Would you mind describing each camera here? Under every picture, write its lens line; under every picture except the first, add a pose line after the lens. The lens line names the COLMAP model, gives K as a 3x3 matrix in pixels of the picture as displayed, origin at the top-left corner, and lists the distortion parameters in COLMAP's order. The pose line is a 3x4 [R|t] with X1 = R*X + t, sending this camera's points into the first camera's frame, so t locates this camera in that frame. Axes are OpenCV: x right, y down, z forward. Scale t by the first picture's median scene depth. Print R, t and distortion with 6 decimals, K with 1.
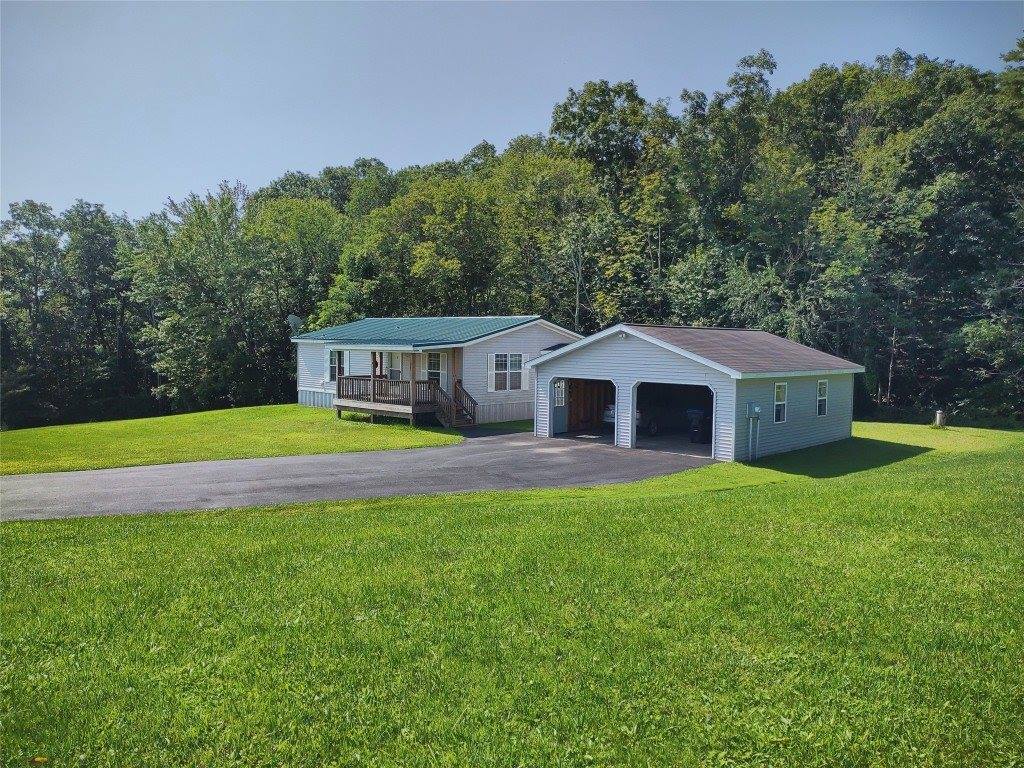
lens RADIAL K [[759.4, 0, 512.0], [0, 759.4, 384.0], [0, 0, 1]] dist [0.058487, -0.099562]
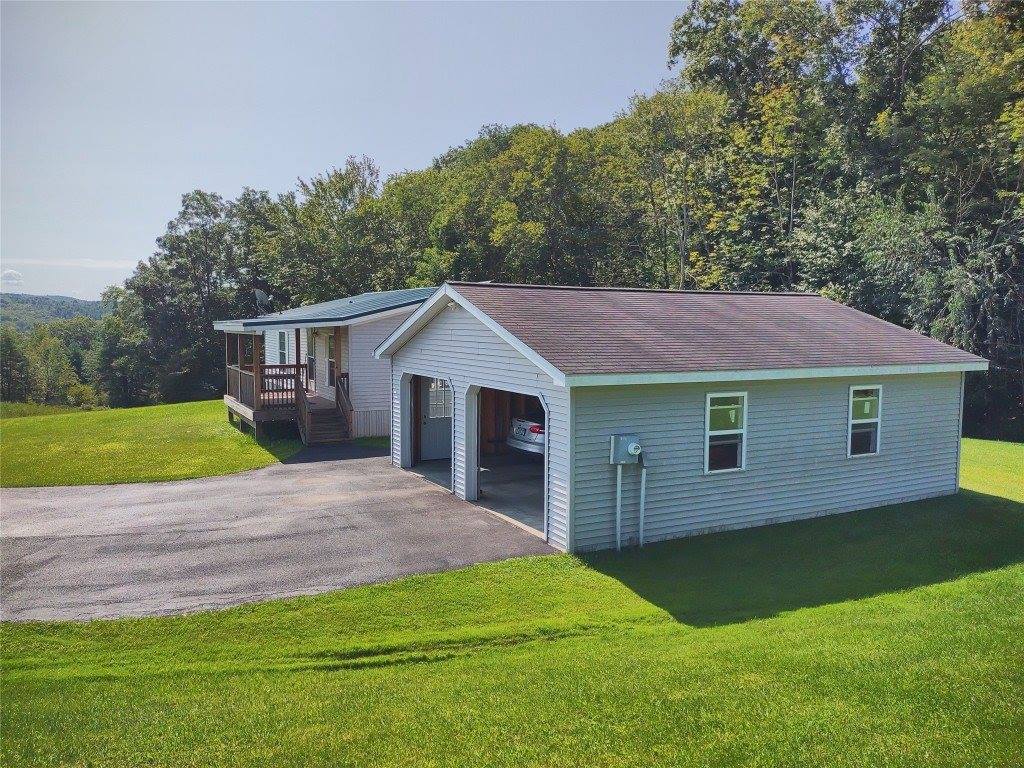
lens RADIAL K [[759.4, 0, 512.0], [0, 759.4, 384.0], [0, 0, 1]] dist [0.058487, -0.099562]
pose [[0.948321, 0.017777, -0.316813, 0.280787], [-0.010890, 0.999665, 0.023497, -0.013076], [0.317124, -0.018833, 0.948197, 0.355673]]
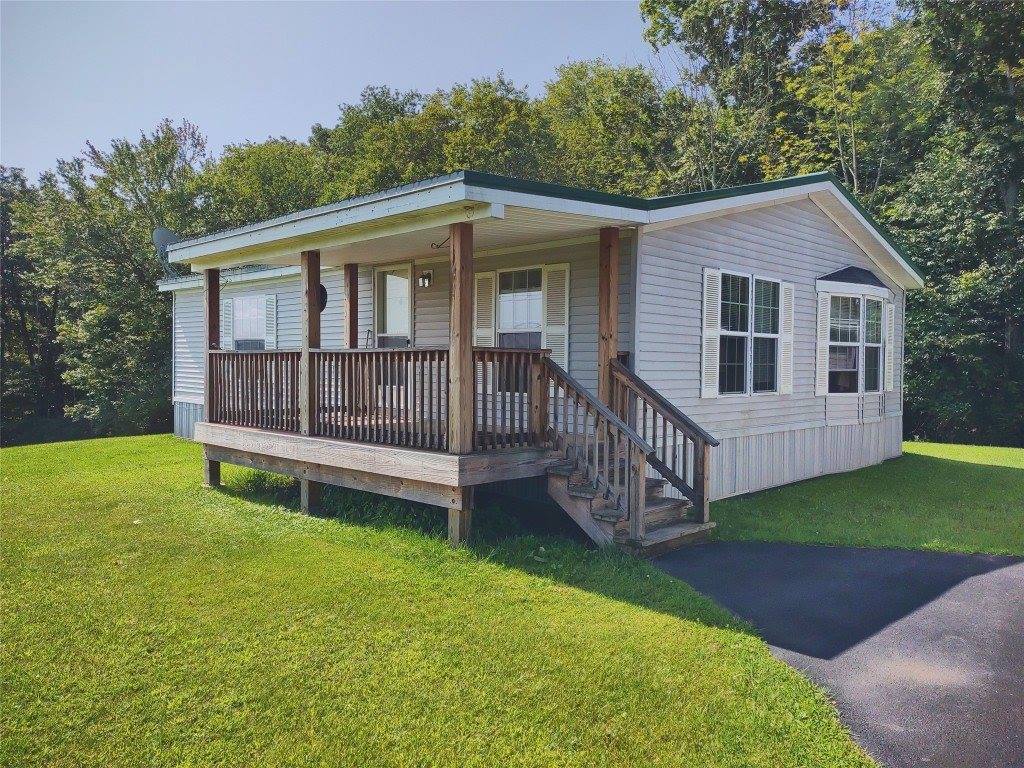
lens RADIAL K [[759.0, 0, 512.0], [0, 759.0, 384.0], [0, 0, 1]] dist [0.002574, 0.006953]
pose [[0.999928, -0.004982, -0.010882, -0.099156], [0.004683, 0.999615, -0.027350, 0.012133], [0.011014, 0.027297, 0.999567, 0.676183]]
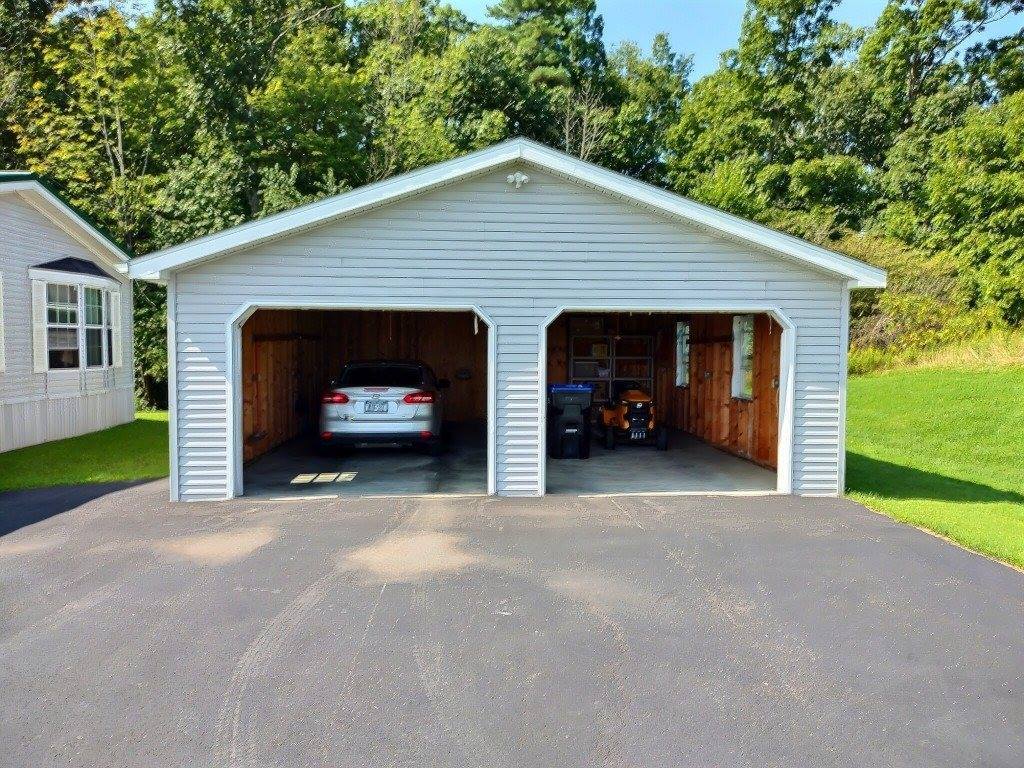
lens RADIAL K [[774.6, 0, 512.0], [0, 774.6, 384.0], [0, 0, 1]] dist [-0.001068, -0.002002]
pose [[0.674283, -0.048717, 0.736864, -0.091906], [0.047398, 0.998619, 0.022651, 0.017084], [-0.736950, 0.019653, 0.675661, 0.581642]]
